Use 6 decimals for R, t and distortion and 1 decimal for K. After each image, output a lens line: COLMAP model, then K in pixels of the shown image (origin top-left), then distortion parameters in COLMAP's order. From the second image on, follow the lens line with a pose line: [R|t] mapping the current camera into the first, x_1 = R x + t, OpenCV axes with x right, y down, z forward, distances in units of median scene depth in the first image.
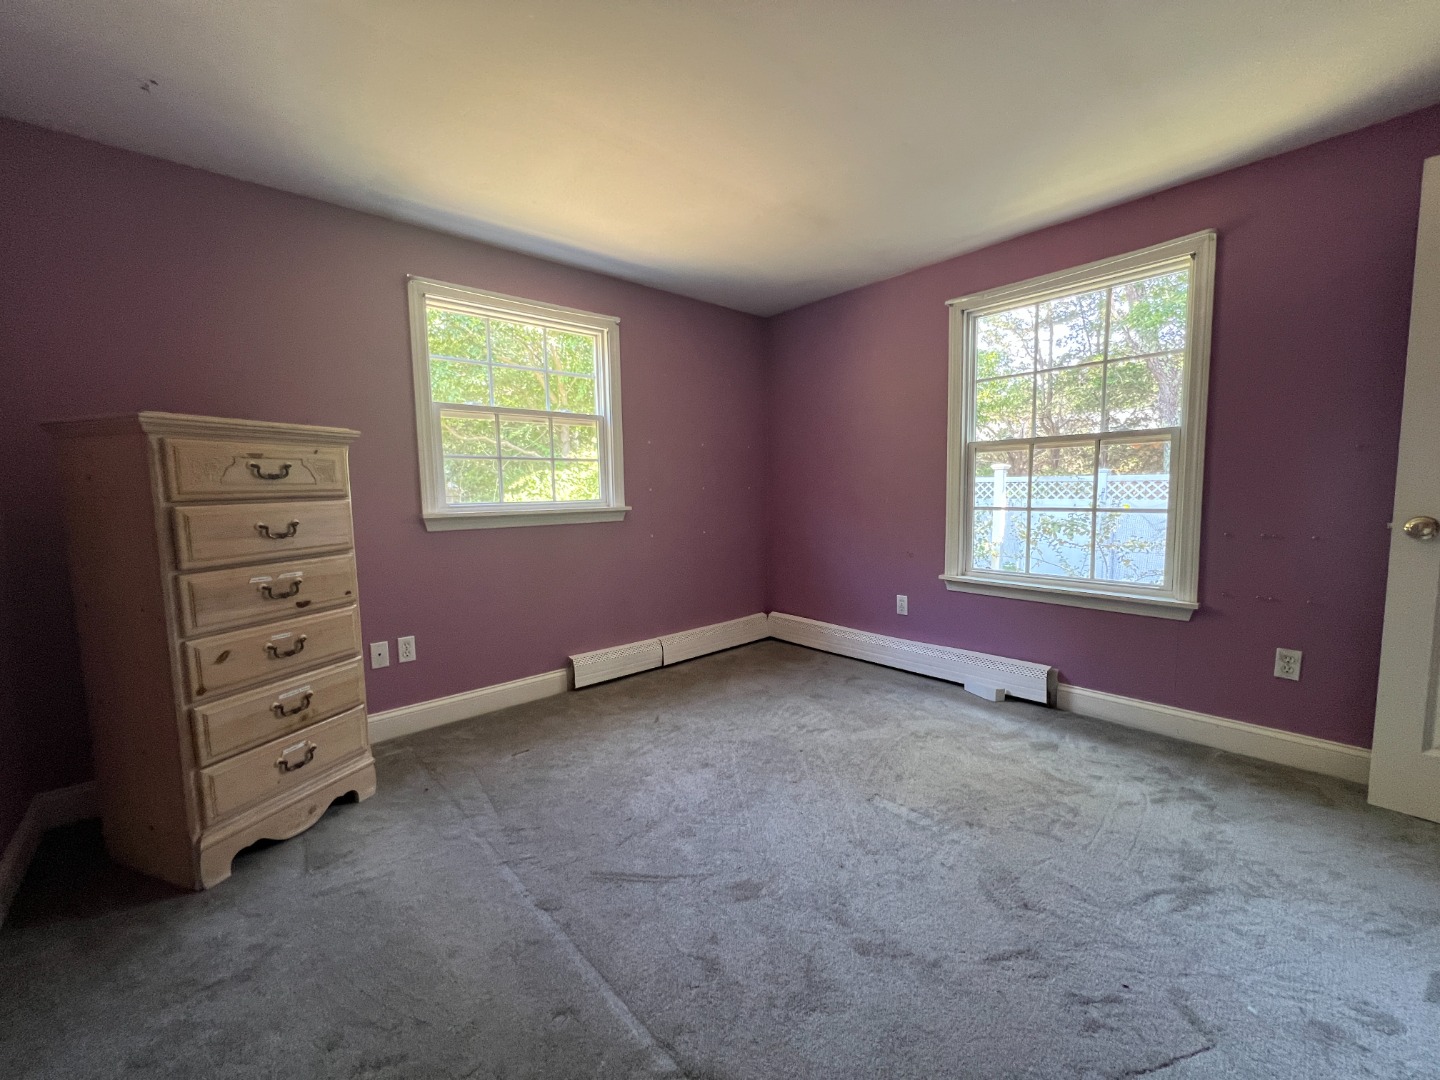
lens RADIAL K [[574.8, 0, 717.3], [0, 574.8, 538.5], [0, 0, 1]] dist [0.002424, -0.000307]
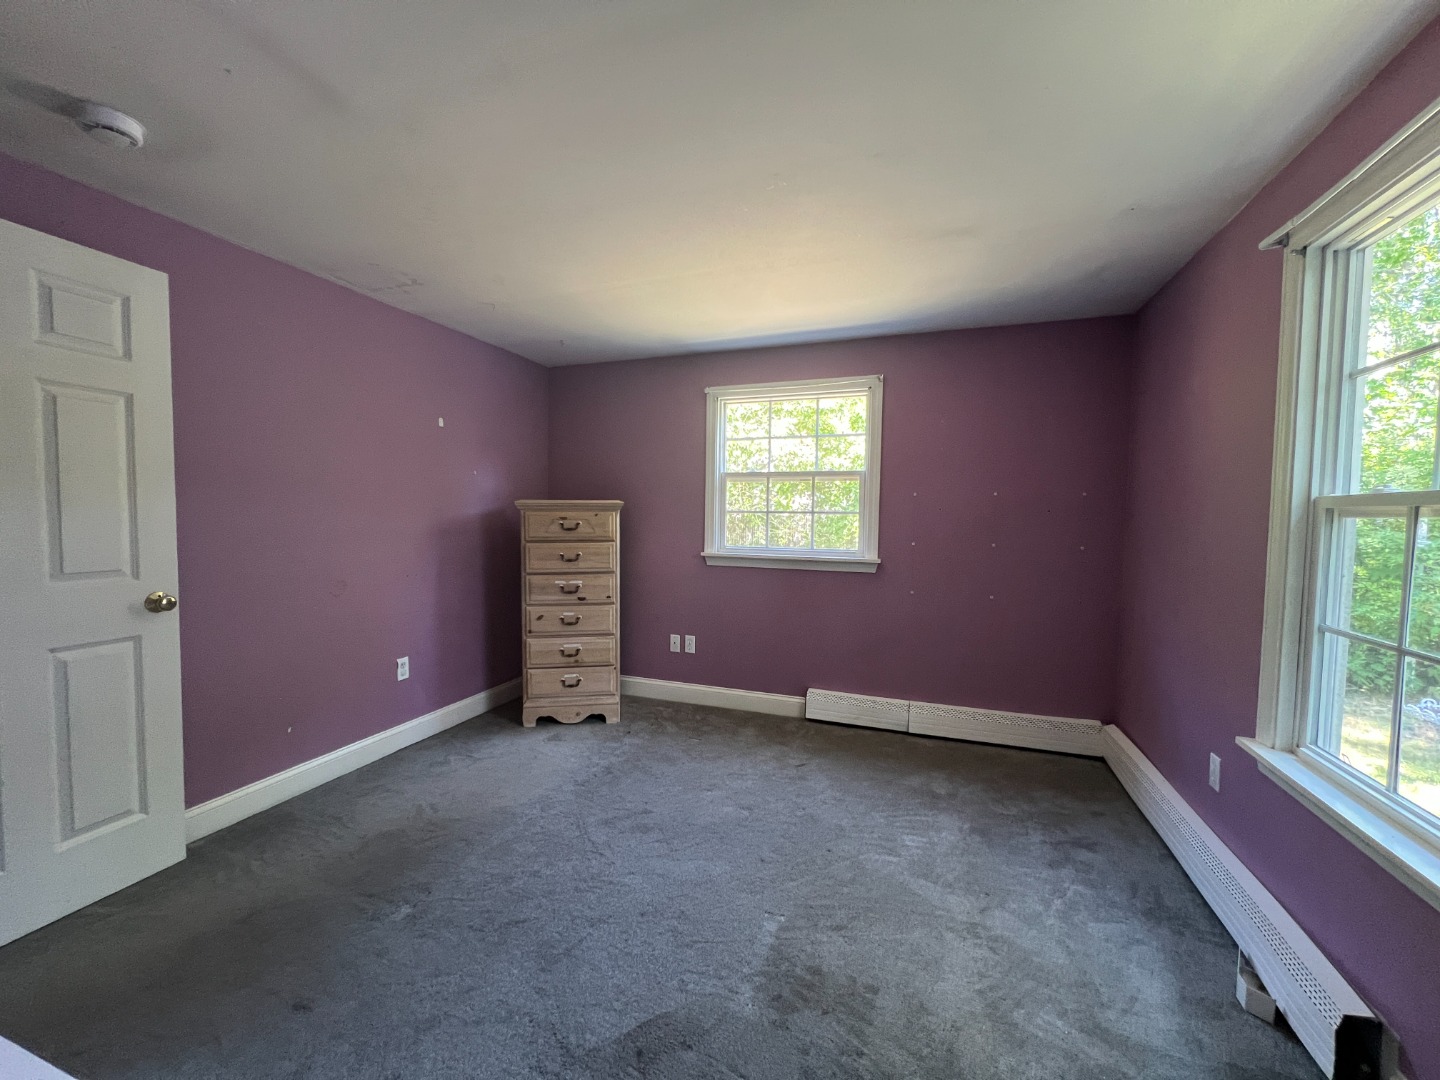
lens RADIAL K [[574.8, 0, 716.5], [0, 574.8, 540.2], [0, 0, 1]] dist [0.002424, -0.000307]
pose [[0.471713, 0.060784, -0.879654, 1.032359], [-0.095459, 0.995278, 0.017583, -0.138939], [0.876570, 0.075677, 0.475288, 0.482523]]
